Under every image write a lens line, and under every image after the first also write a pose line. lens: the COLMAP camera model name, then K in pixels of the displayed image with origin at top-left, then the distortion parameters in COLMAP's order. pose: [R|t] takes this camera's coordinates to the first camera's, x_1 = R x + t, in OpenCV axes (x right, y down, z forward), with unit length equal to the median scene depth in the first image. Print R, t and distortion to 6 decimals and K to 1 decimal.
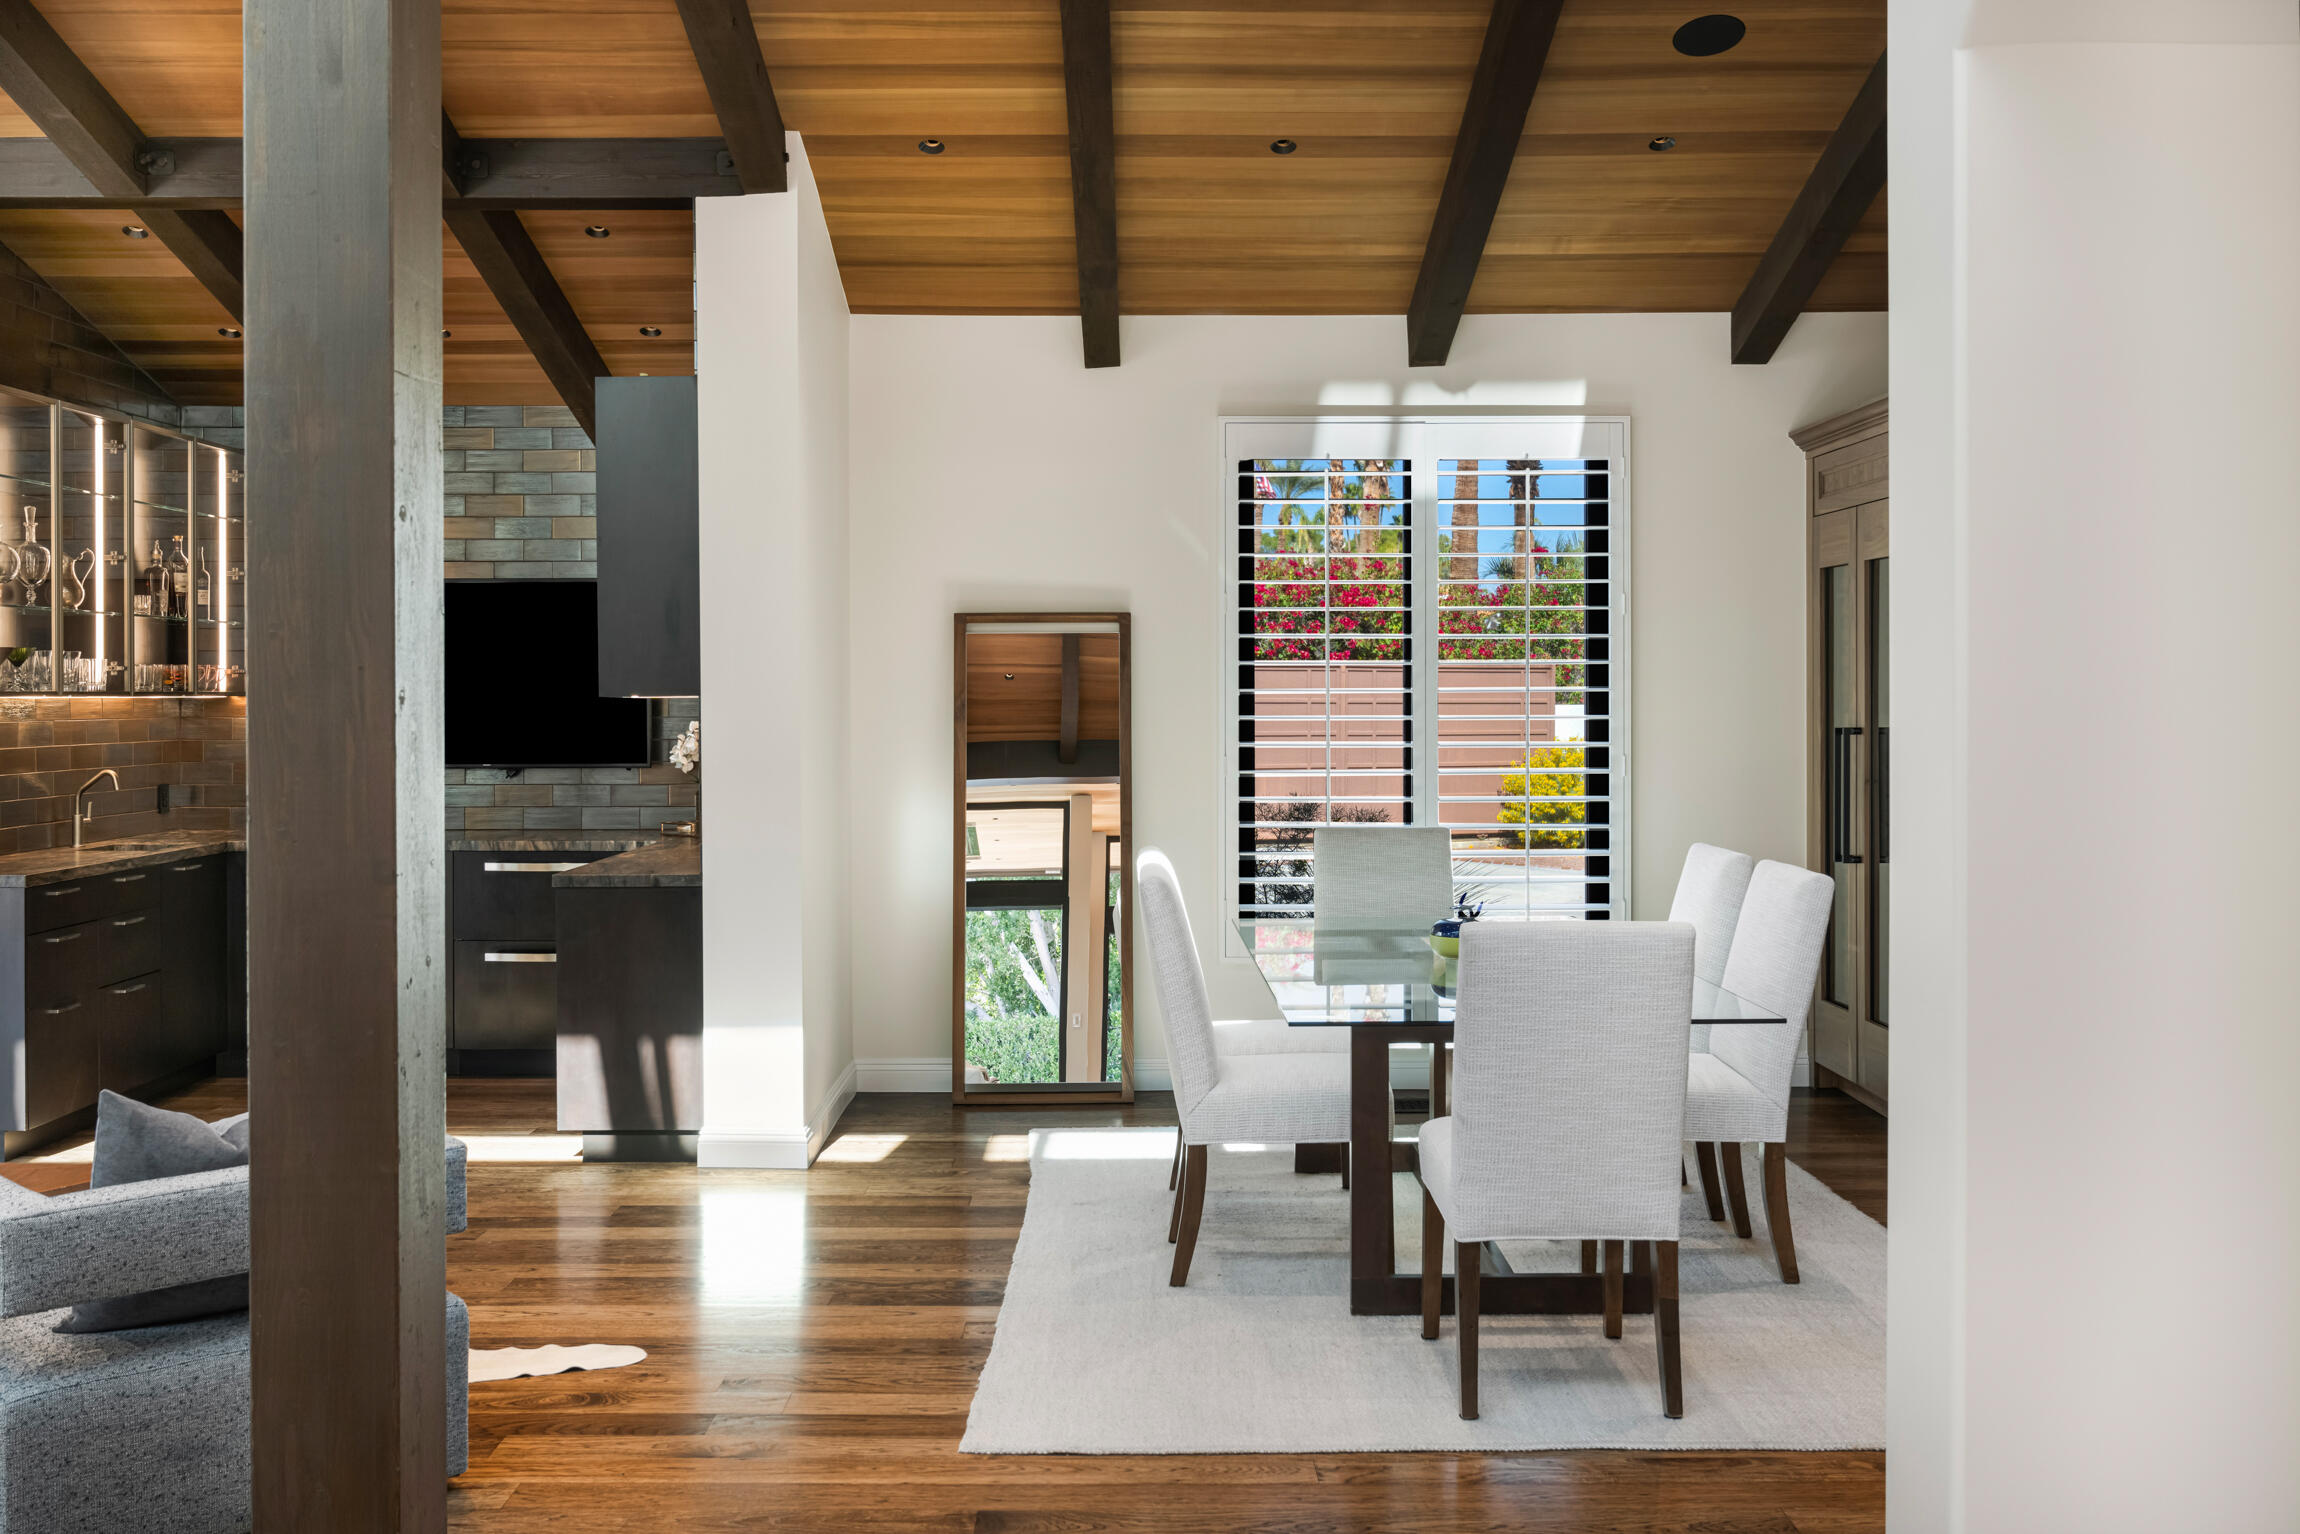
lens RADIAL K [[2050.2, 0, 1193.7], [0, 2050.2, 699.5], [0, 0, 1]] dist [0.003816, -0.001041]
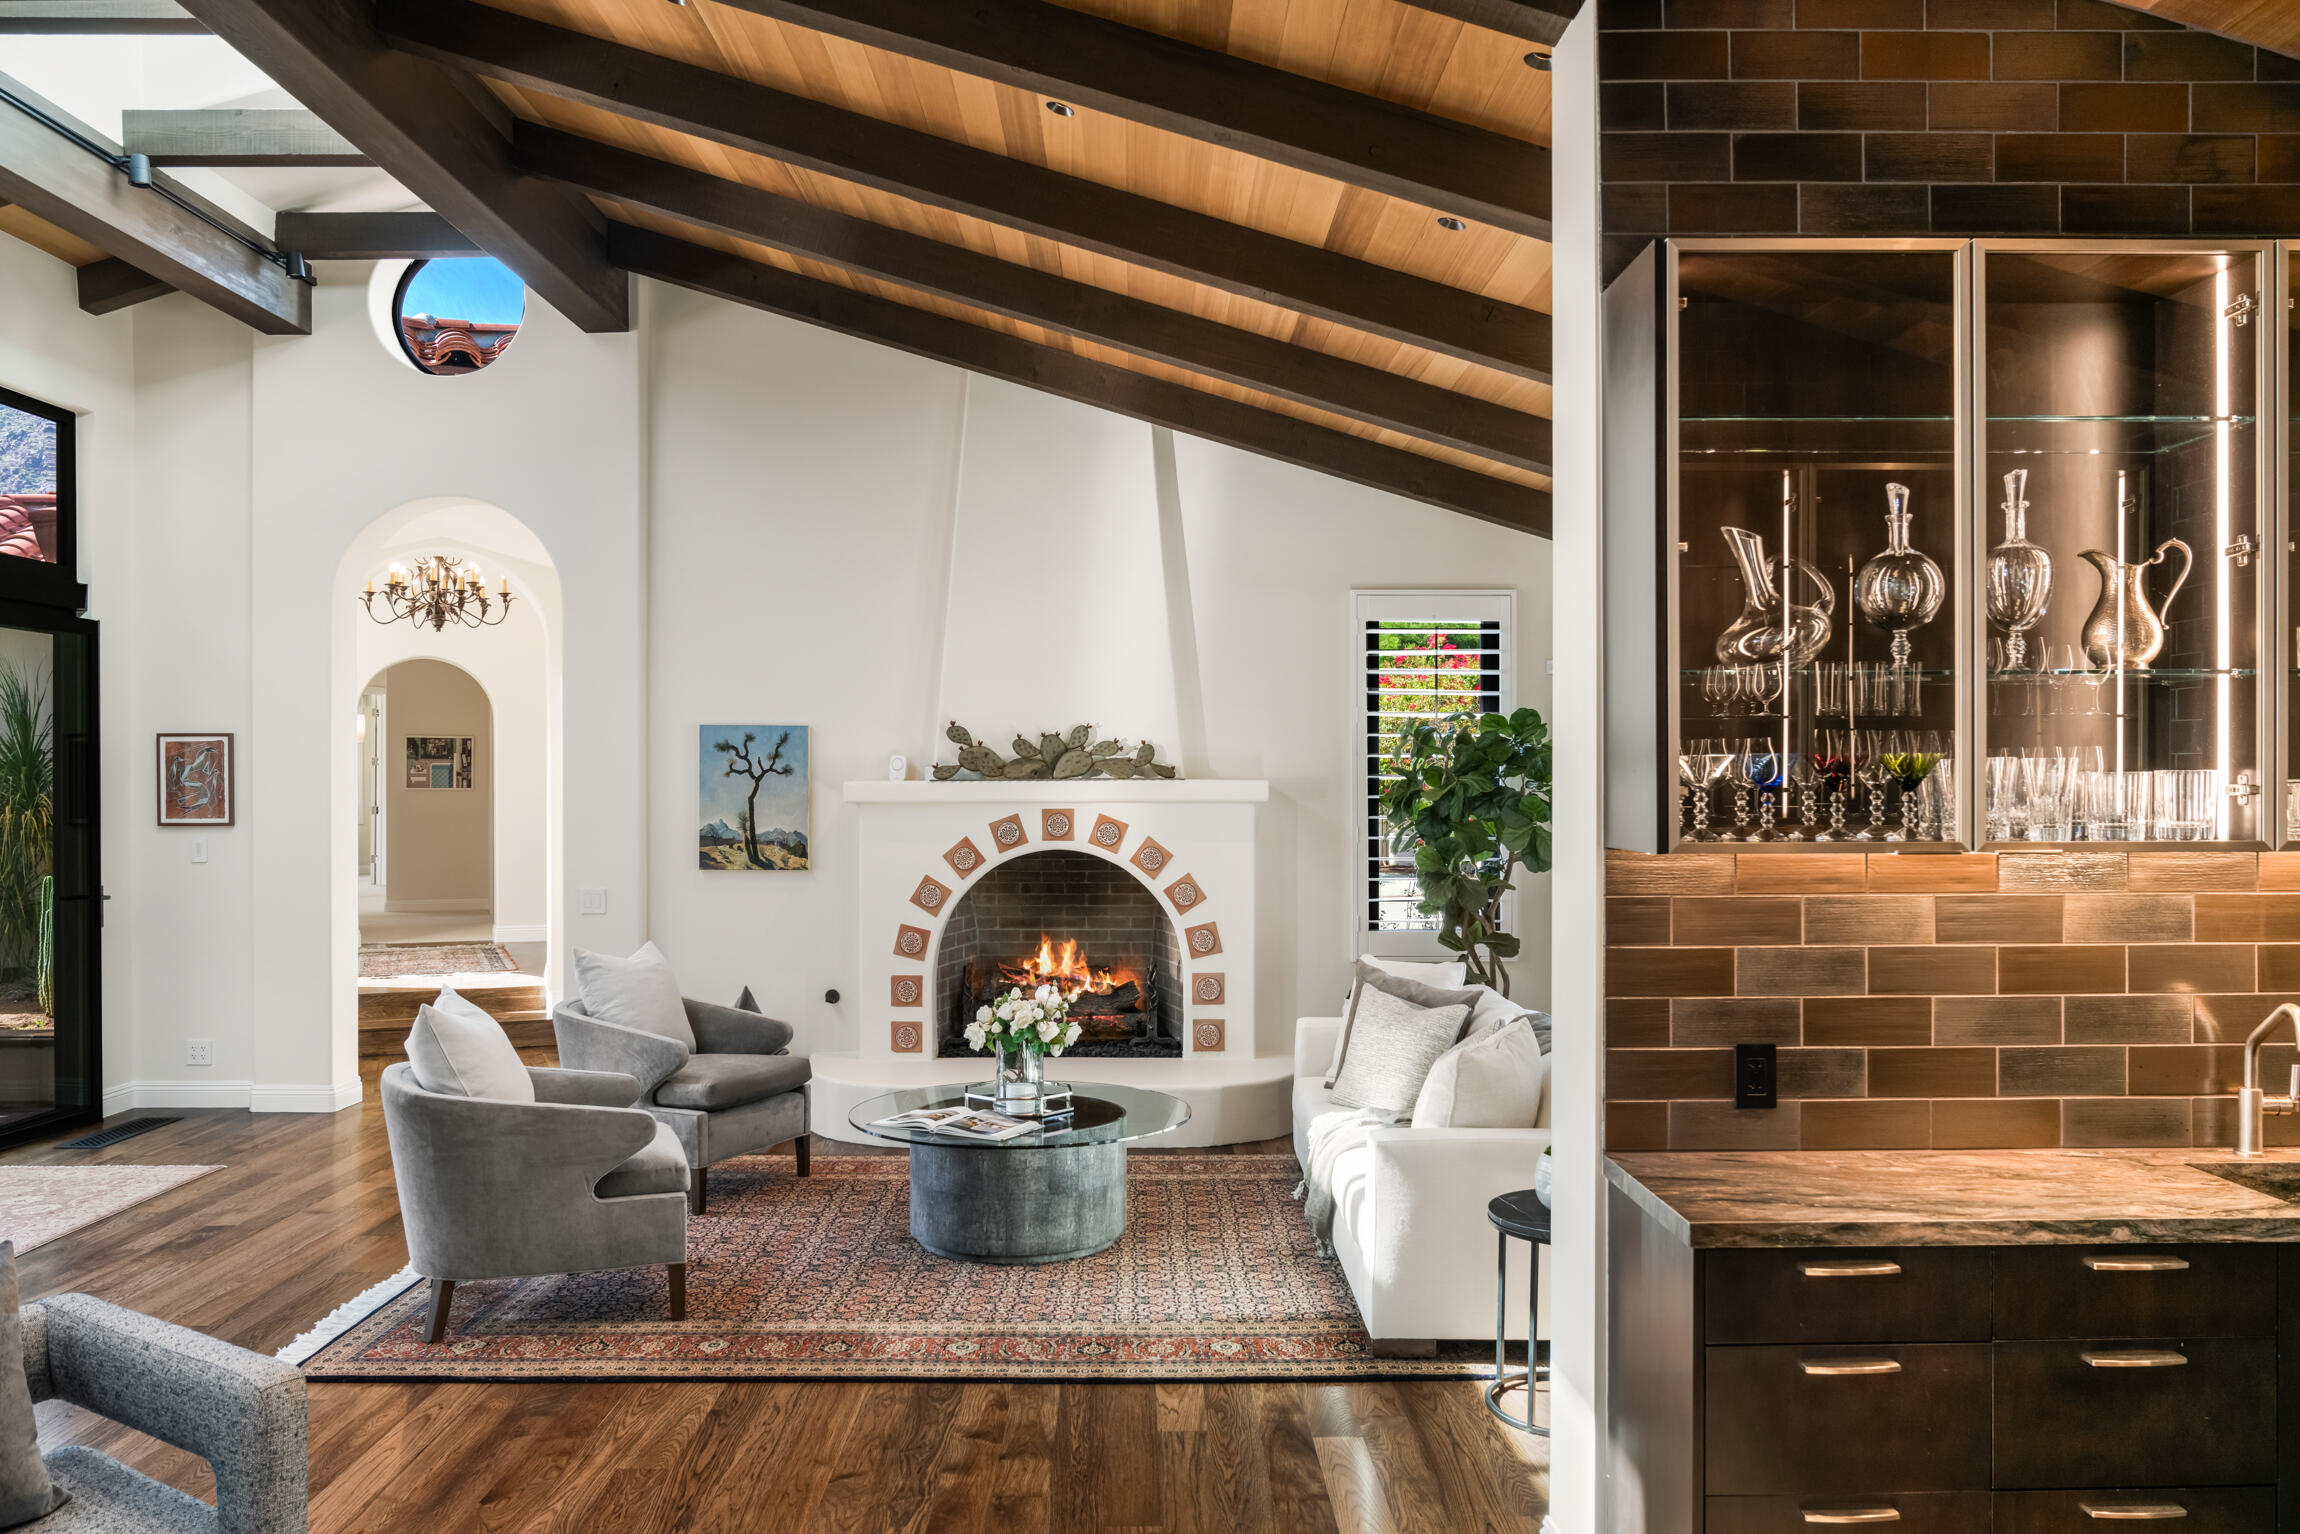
lens RADIAL K [[1703.0, 0, 1150.0], [0, 1703.0, 767.0], [0, 0, 1]] dist [-0.006871, 0.004244]
pose [[-0.015036, -0.002843, -0.999883, -0.138230], [-0.001531, 0.999995, -0.002820, -0.021543], [0.999886, 0.001489, -0.015040, 0.790400]]
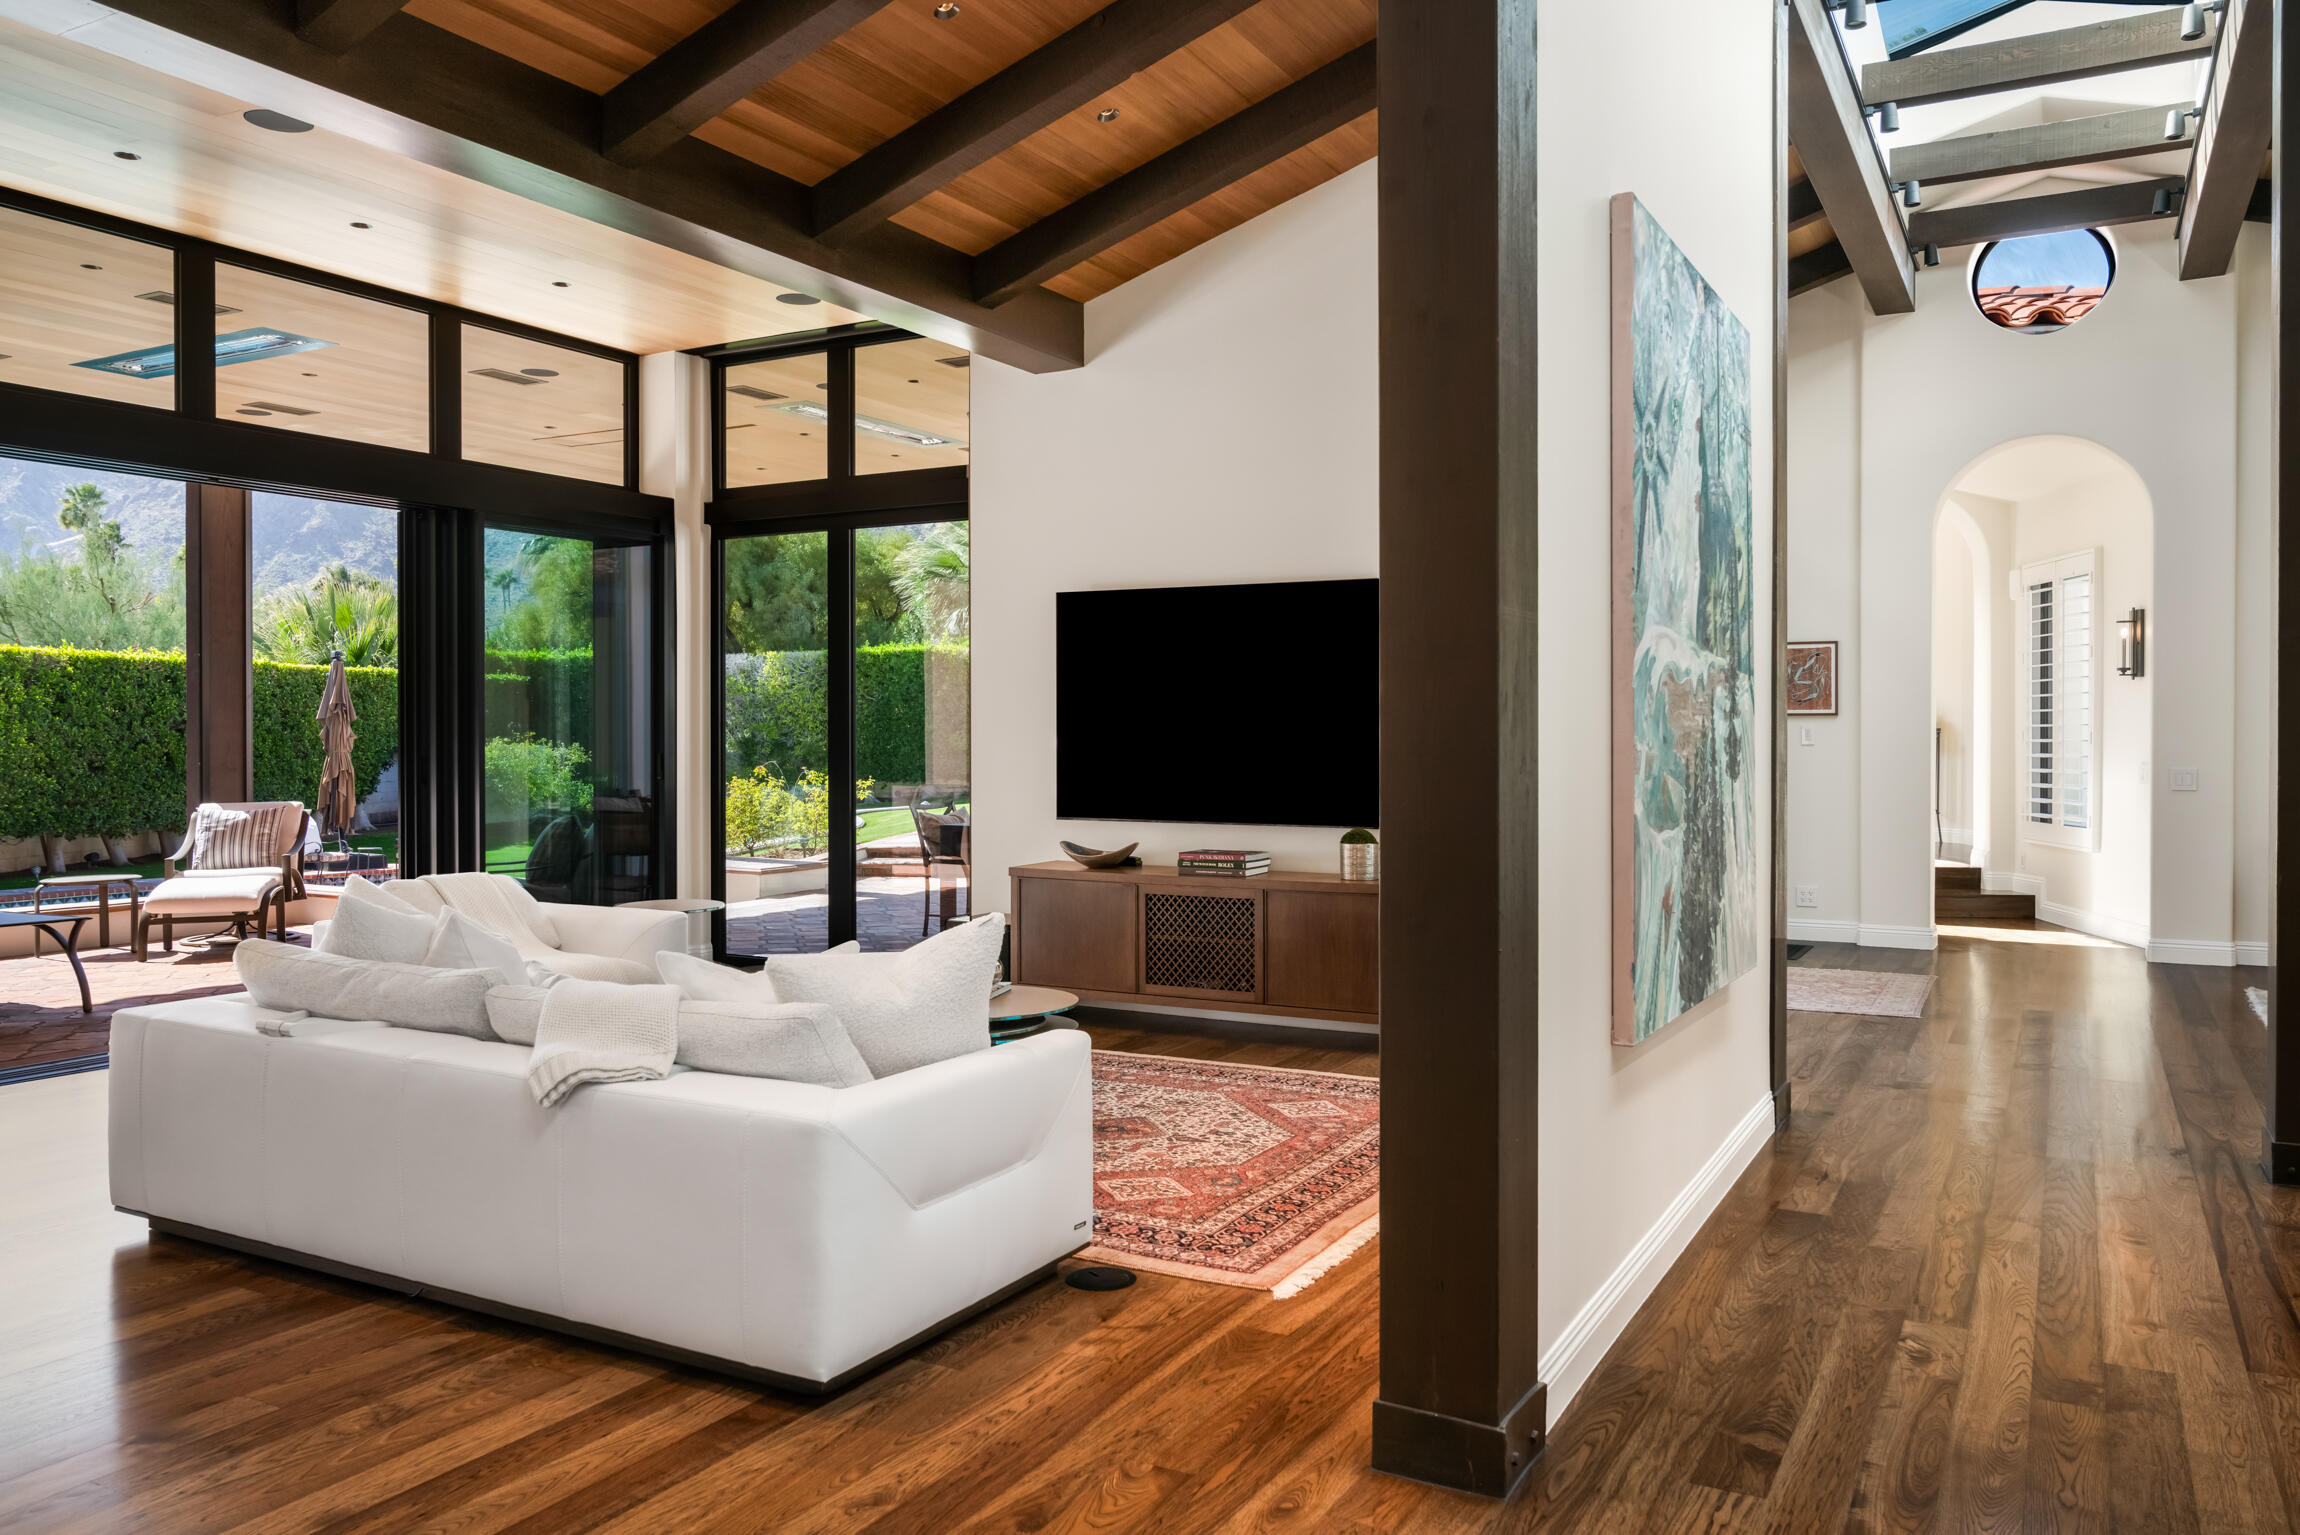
lens RADIAL K [[1647.7, 0, 1153.1], [0, 1647.7, 749.6], [0, 0, 1]] dist [-0.007314, 0.000763]
pose [[-0.508597, 0.012489, -0.860914, 0.208259], [-0.002554, 0.999869, 0.016014, 0.023666], [0.861001, 0.010343, -0.508498, 0.362912]]
